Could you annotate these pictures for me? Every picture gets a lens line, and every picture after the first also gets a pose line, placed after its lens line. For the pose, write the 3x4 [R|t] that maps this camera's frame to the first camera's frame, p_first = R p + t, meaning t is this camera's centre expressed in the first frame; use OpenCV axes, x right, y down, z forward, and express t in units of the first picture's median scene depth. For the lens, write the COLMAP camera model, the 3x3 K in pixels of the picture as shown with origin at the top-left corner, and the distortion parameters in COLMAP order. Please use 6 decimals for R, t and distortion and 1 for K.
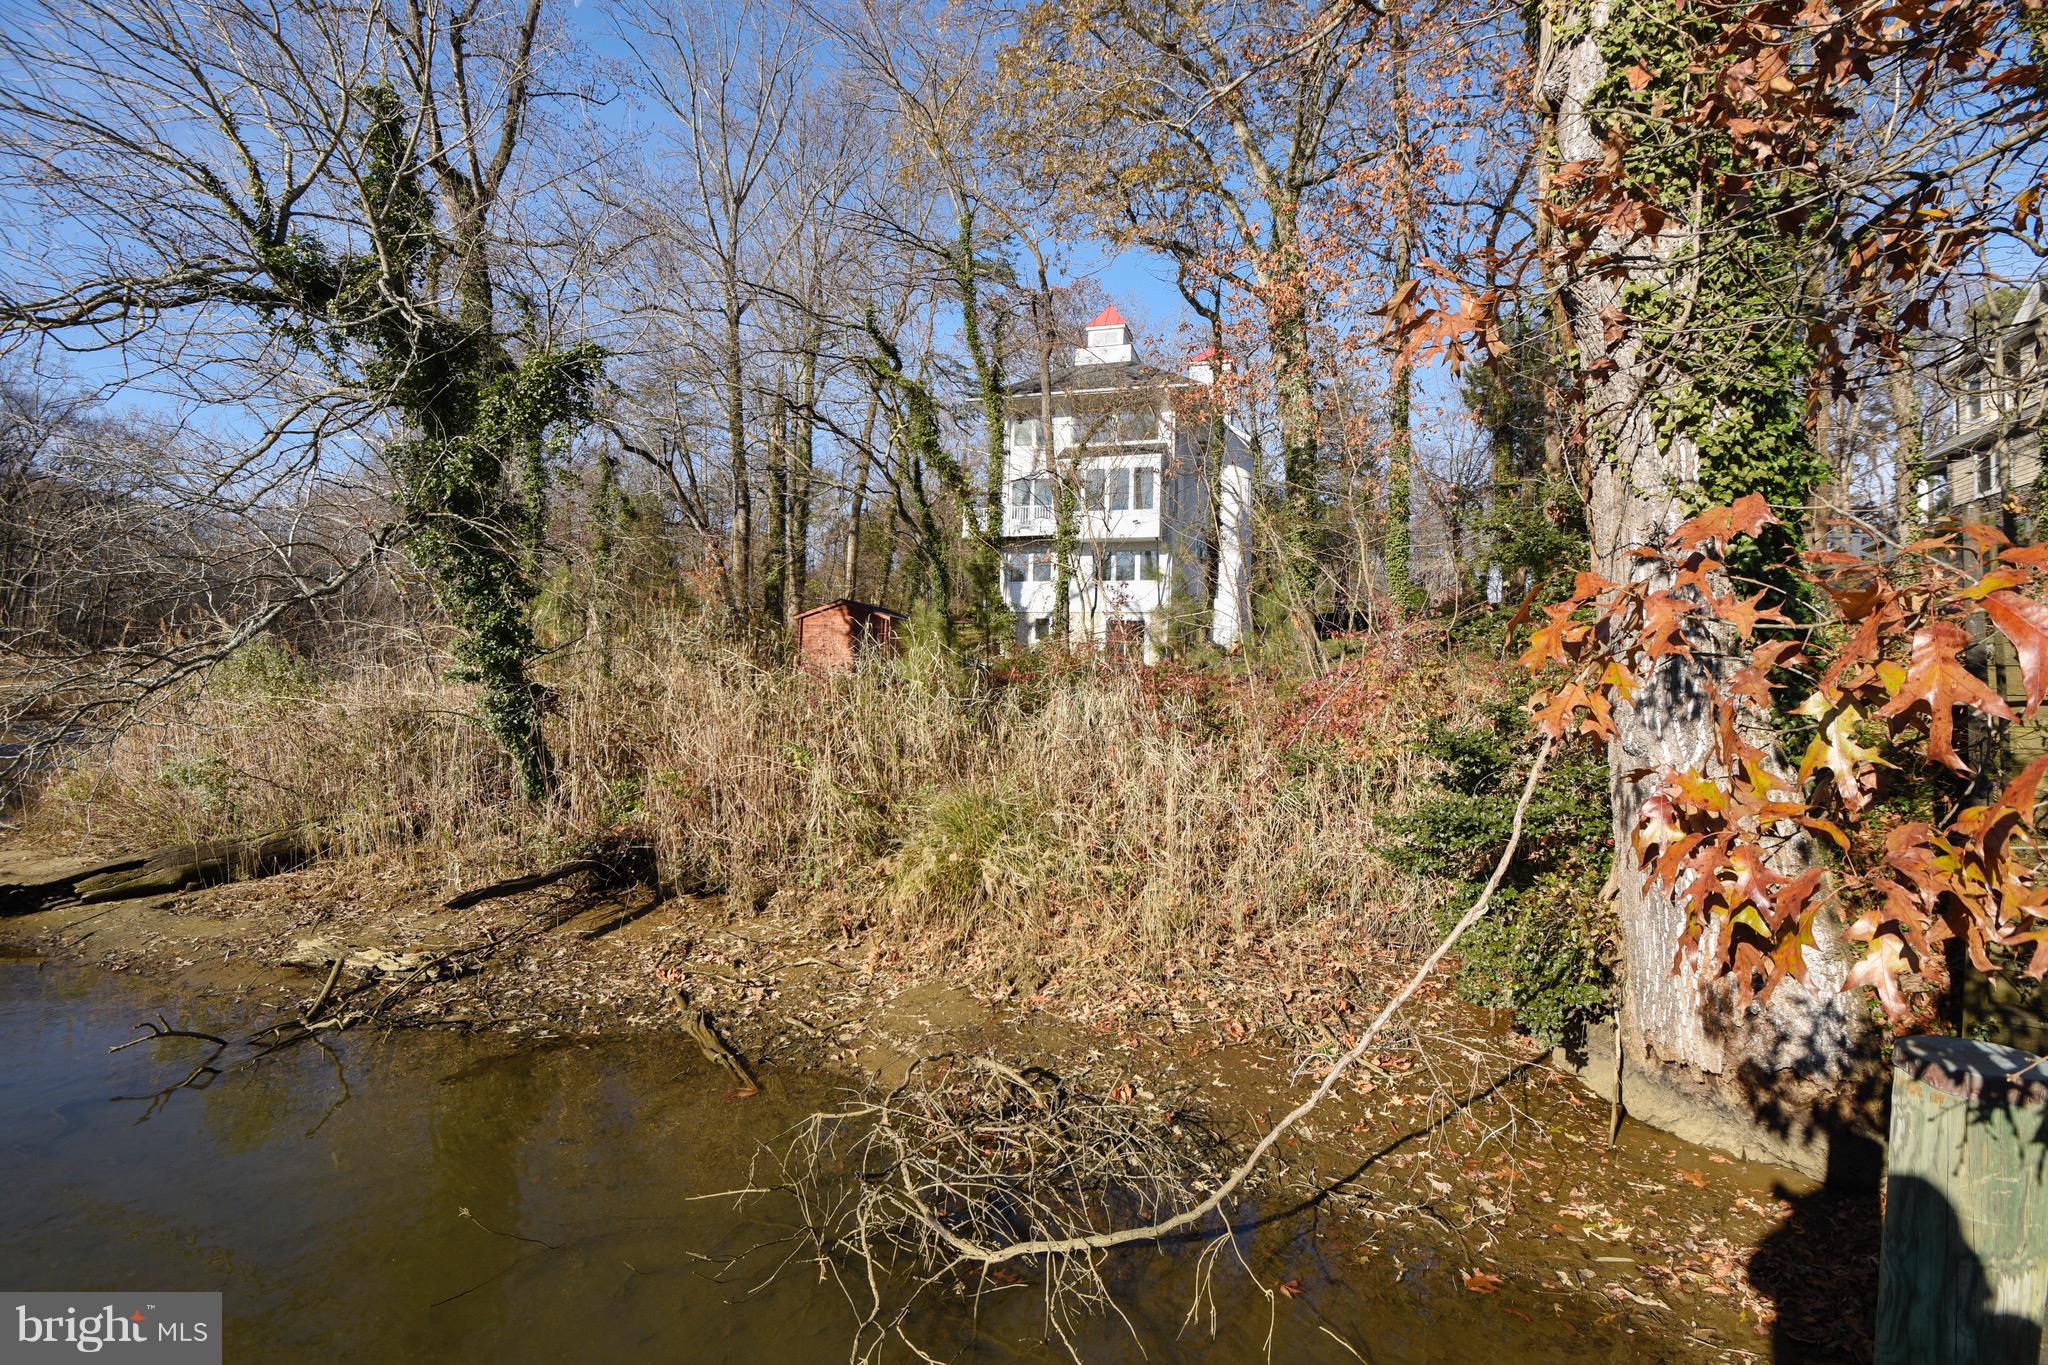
lens RADIAL K [[946.2, 0, 1022.9], [0, 946.2, 677.0], [0, 0, 1]] dist [-0.002551, -0.001022]
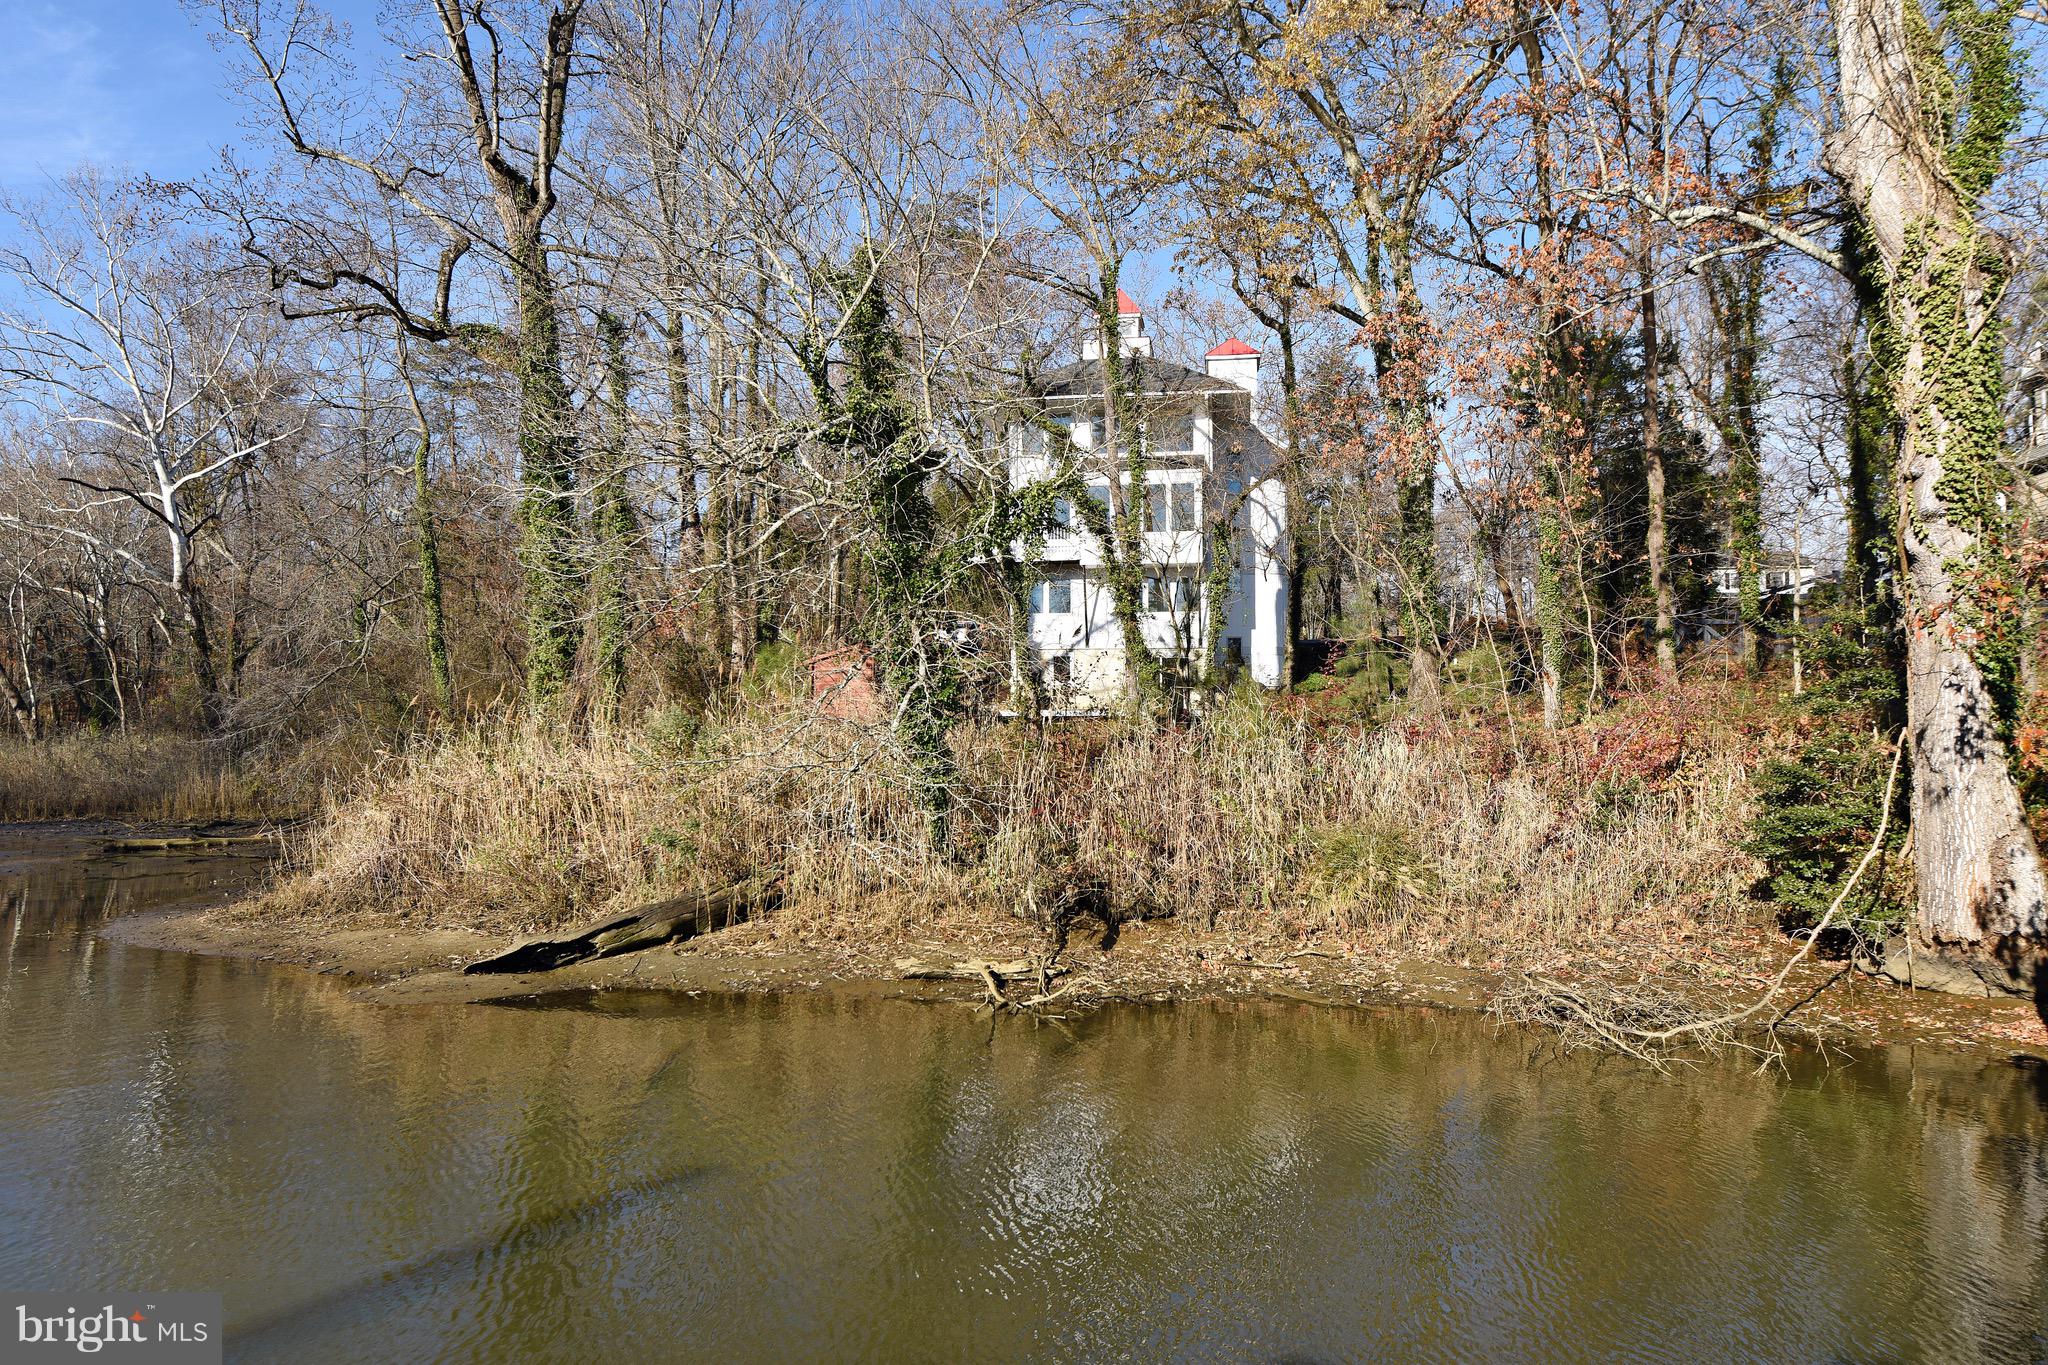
lens RADIAL K [[1315.8, 0, 1024.6], [0, 1315.8, 685.6], [0, 0, 1]] dist [0.062506, 0.001344]
pose [[0.988201, -0.016349, 0.152289, -0.209017], [0.019680, 0.999598, -0.020389, -0.012001], [-0.151895, 0.023145, 0.988126, -0.188437]]
